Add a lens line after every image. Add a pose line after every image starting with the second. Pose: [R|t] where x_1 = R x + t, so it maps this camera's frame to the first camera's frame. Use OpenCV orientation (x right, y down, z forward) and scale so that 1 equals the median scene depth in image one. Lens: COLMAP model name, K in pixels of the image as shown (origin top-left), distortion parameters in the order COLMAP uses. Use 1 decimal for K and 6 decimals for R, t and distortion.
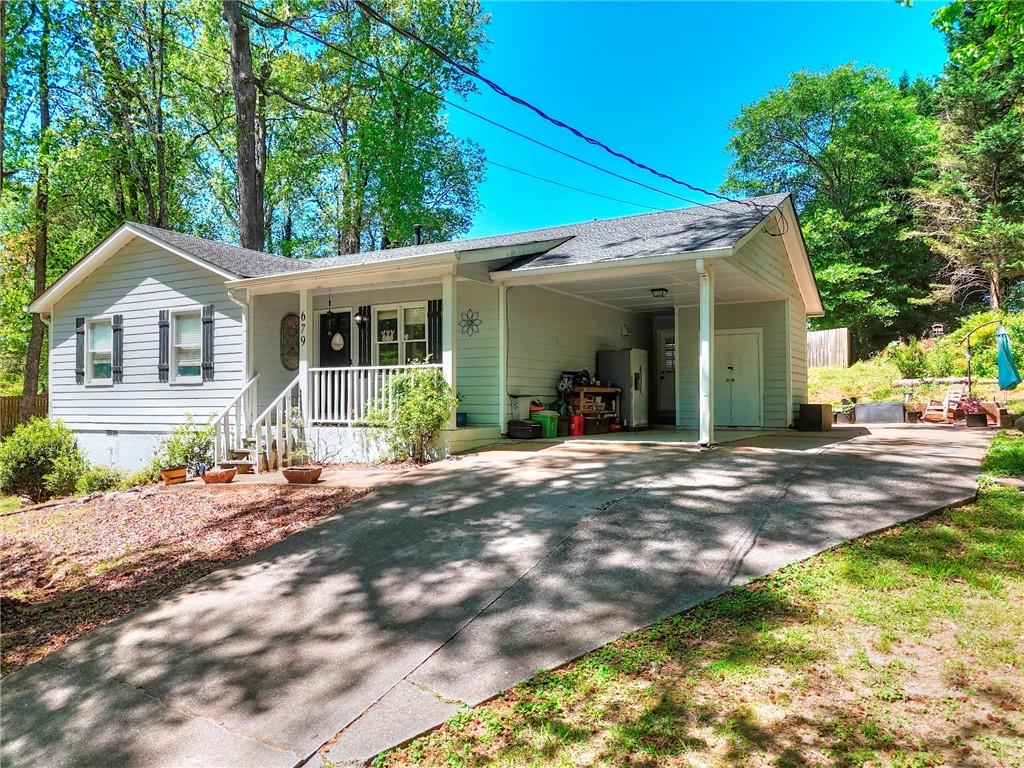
lens RADIAL K [[747.4, 0, 512.0], [0, 747.4, 384.0], [0, 0, 1]] dist [0.119912, -0.130915]
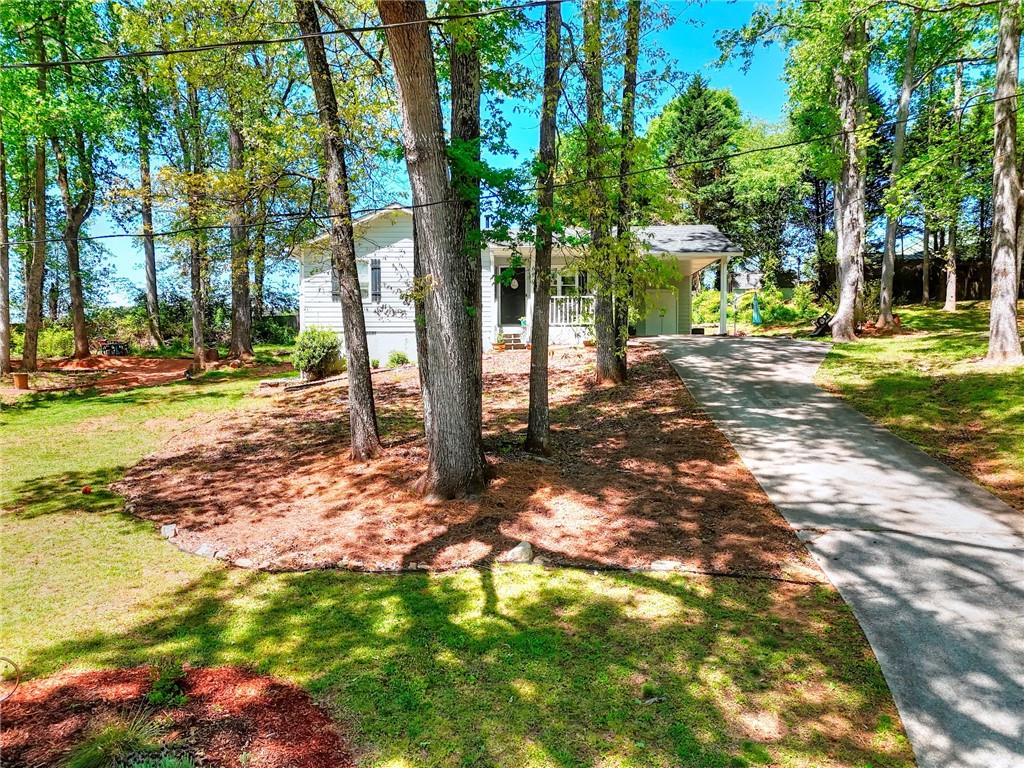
lens RADIAL K [[747.4, 0, 512.0], [0, 747.4, 384.0], [0, 0, 1]] dist [0.119912, -0.130915]
pose [[0.867827, -0.007950, 0.496803, -1.122269], [-0.011586, 0.999276, 0.036229, 0.117987], [-0.496732, -0.037197, 0.867107, -0.551514]]
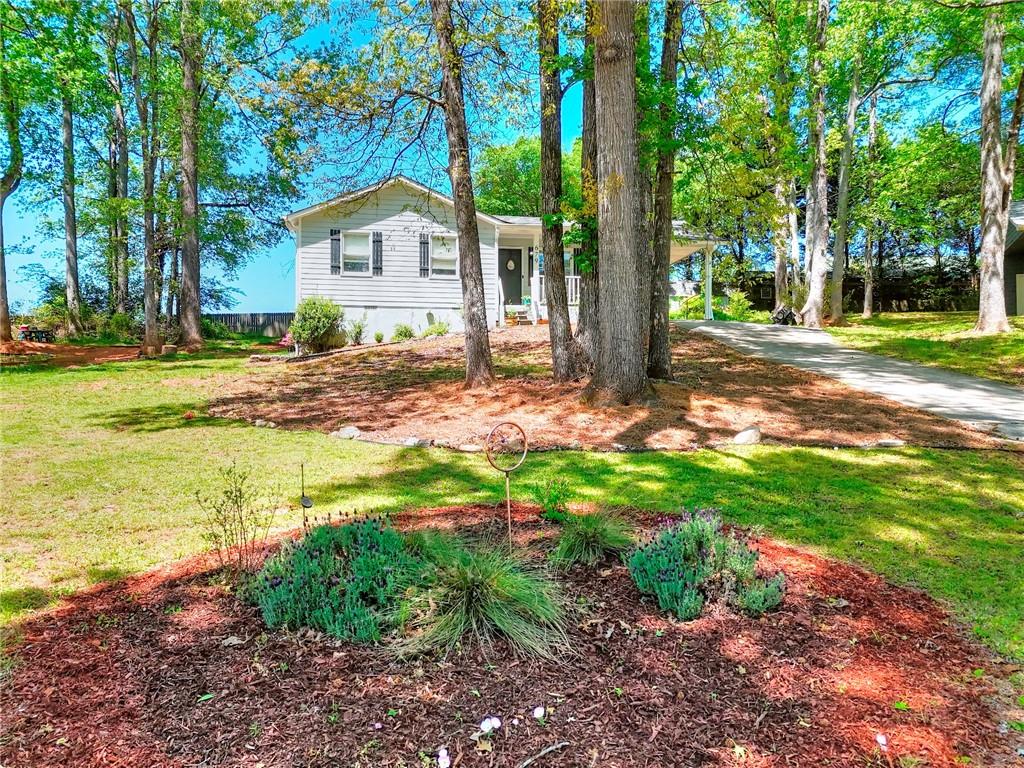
lens RADIAL K [[747.4, 0, 512.0], [0, 747.4, 384.0], [0, 0, 1]] dist [0.119912, -0.130915]
pose [[0.778066, 0.020676, 0.627842, -1.344283], [-0.020402, 0.999763, -0.007641, 0.241214], [-0.627851, -0.006864, 0.778303, -0.394956]]
